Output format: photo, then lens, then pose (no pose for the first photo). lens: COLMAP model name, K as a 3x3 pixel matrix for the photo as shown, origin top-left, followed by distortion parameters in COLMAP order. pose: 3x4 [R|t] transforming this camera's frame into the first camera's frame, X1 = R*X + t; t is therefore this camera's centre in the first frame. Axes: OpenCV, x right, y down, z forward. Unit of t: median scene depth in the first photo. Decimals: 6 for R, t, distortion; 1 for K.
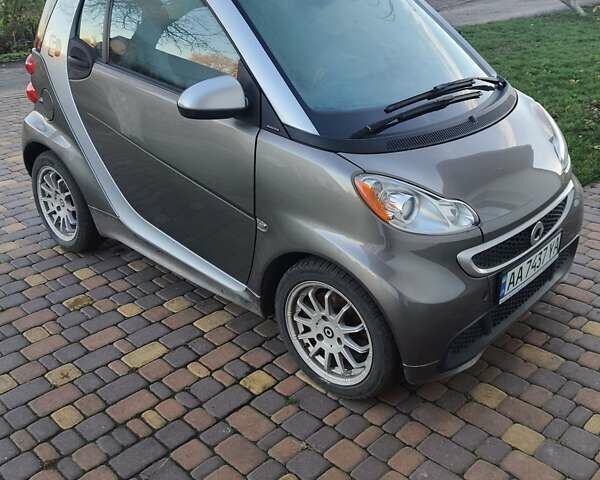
lens RADIAL K [[631.5, 0, 300.0], [0, 631.5, 240.0], [0, 0, 1]] dist [-0.001639, -0.002827]
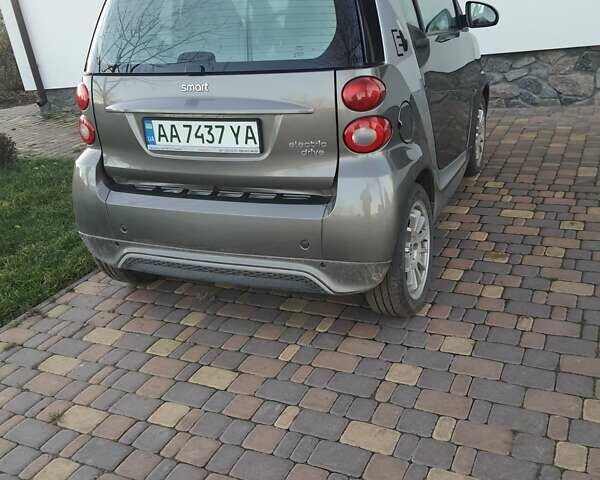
lens RADIAL K [[631.5, 0, 300.0], [0, 631.5, 240.0], [0, 0, 1]] dist [-0.001639, -0.002827]
pose [[-0.325370, -0.355373, 0.876267, -1.340007], [0.483588, 0.733800, 0.477158, -0.679241], [-0.812574, 0.579005, -0.066902, 1.520068]]
